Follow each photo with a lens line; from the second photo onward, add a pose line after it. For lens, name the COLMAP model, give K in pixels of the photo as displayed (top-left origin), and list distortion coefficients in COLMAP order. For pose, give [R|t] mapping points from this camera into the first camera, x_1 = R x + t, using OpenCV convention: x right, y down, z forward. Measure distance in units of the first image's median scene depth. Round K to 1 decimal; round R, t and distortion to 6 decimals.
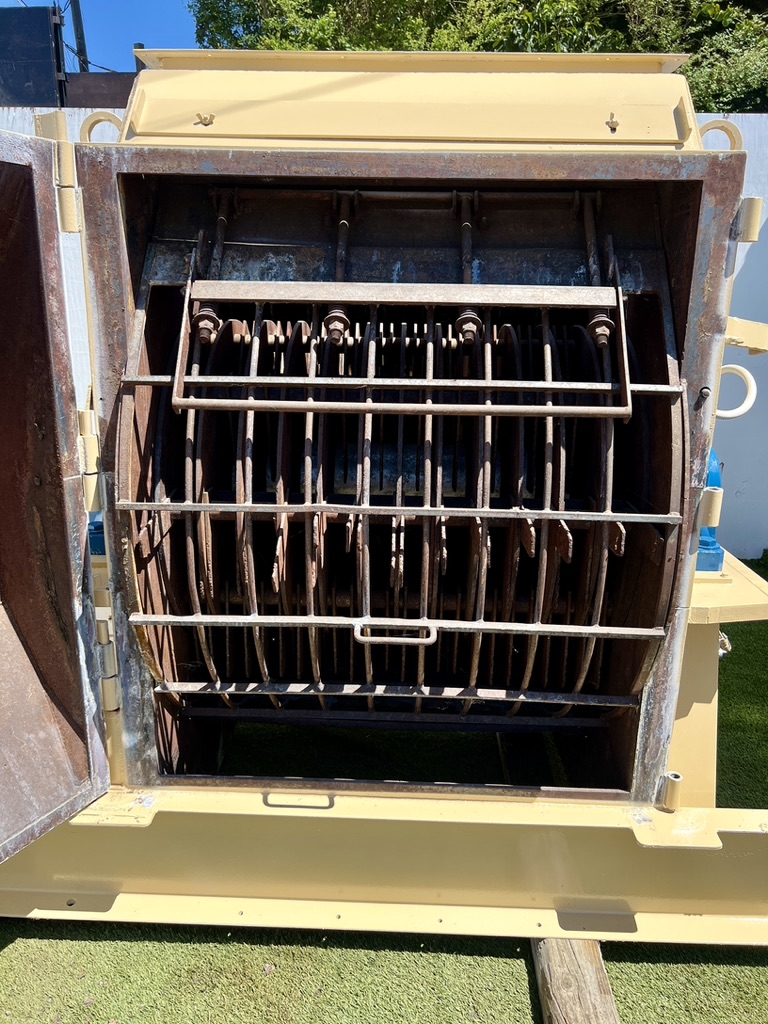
lens RADIAL K [[770.3, 0, 384.0], [0, 770.3, 512.0], [0, 0, 1]] dist [0.045151, -0.067604]
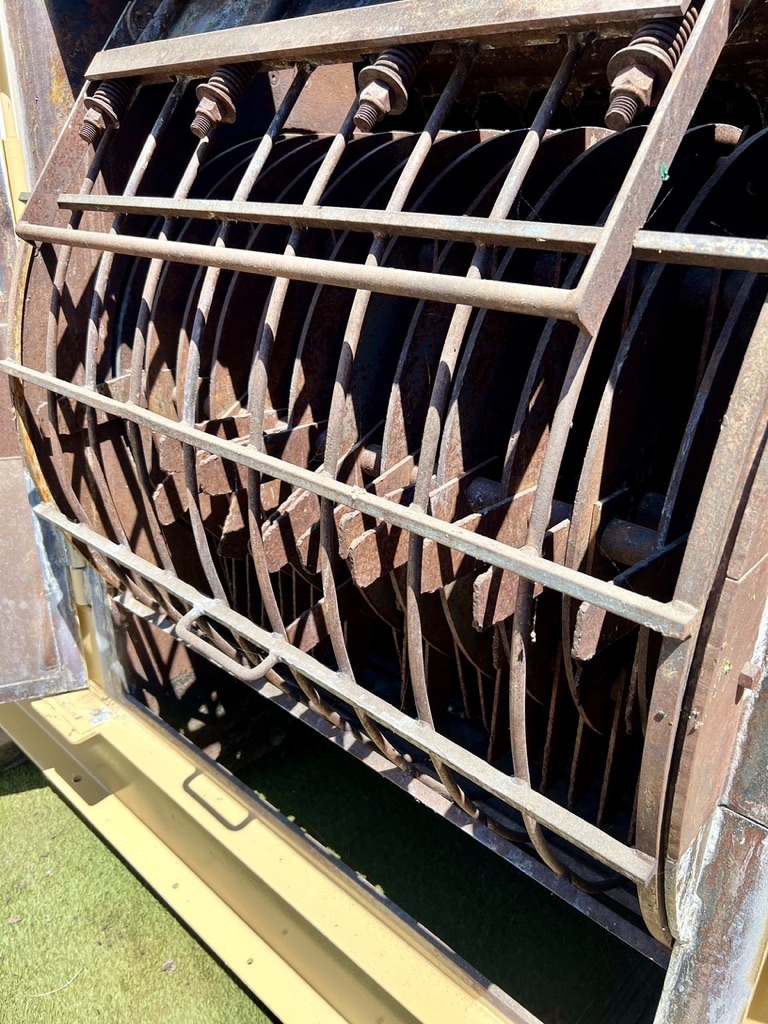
lens RADIAL K [[770.3, 0, 384.0], [0, 770.3, 512.0], [0, 0, 1]] dist [0.045151, -0.067604]
pose [[0.765029, 0.260137, -0.589118, 0.402130], [-0.186028, 0.965054, 0.184564, -0.070073], [0.616542, -0.031604, 0.786687, 0.537661]]
